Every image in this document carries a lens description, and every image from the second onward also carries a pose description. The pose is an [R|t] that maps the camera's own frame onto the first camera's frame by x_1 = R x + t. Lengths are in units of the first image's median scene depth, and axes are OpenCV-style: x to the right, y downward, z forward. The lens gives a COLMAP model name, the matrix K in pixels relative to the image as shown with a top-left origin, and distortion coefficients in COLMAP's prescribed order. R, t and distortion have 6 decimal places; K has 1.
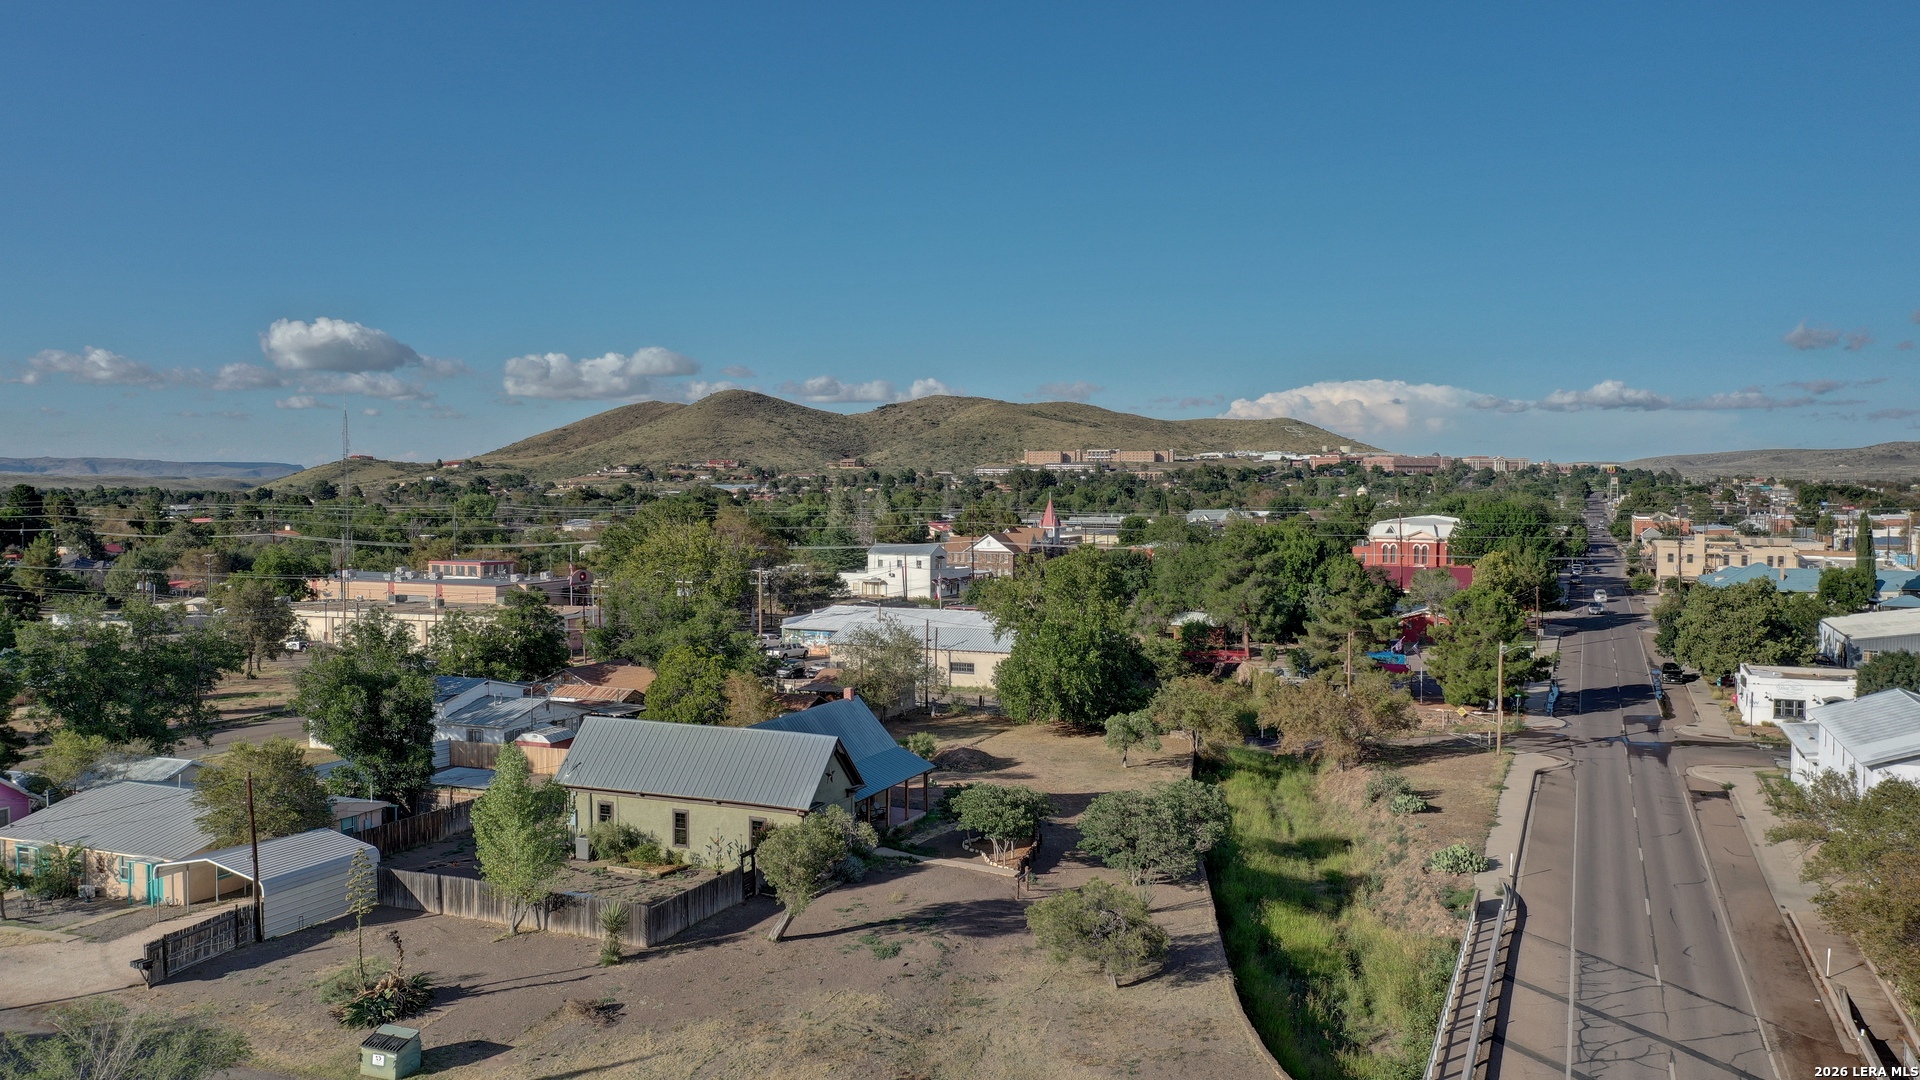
lens RADIAL K [[1511.2, 0, 960.0], [0, 1511.2, 540.0], [0, 0, 1]] dist [0.002141, 0.002746]
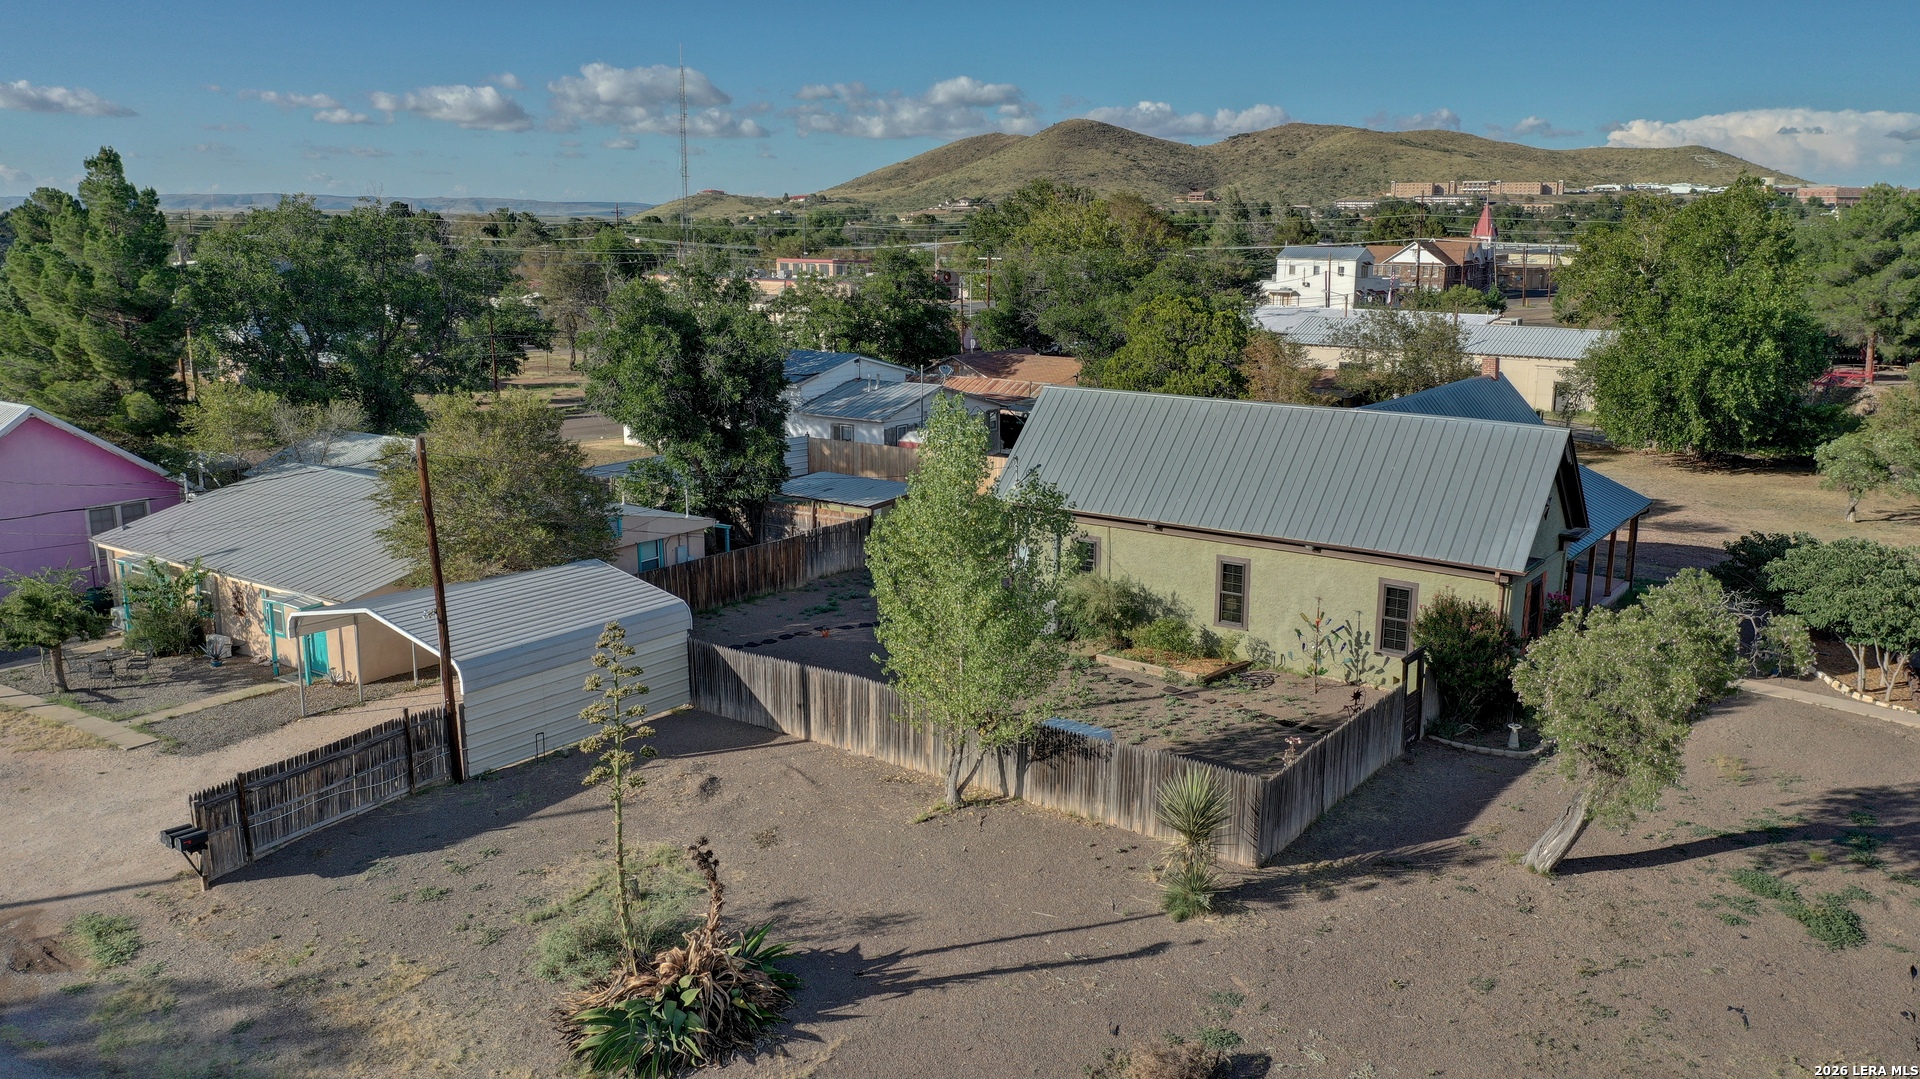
lens RADIAL K [[1511.2, 0, 960.0], [0, 1511.2, 539.5], [0, 0, 1]] dist [0.002141, 0.002746]
pose [[0.976063, 0.048403, -0.212034, -0.161515], [-0.012428, 0.985740, 0.167813, 0.082092], [0.217133, -0.161161, 0.962746, 0.457779]]
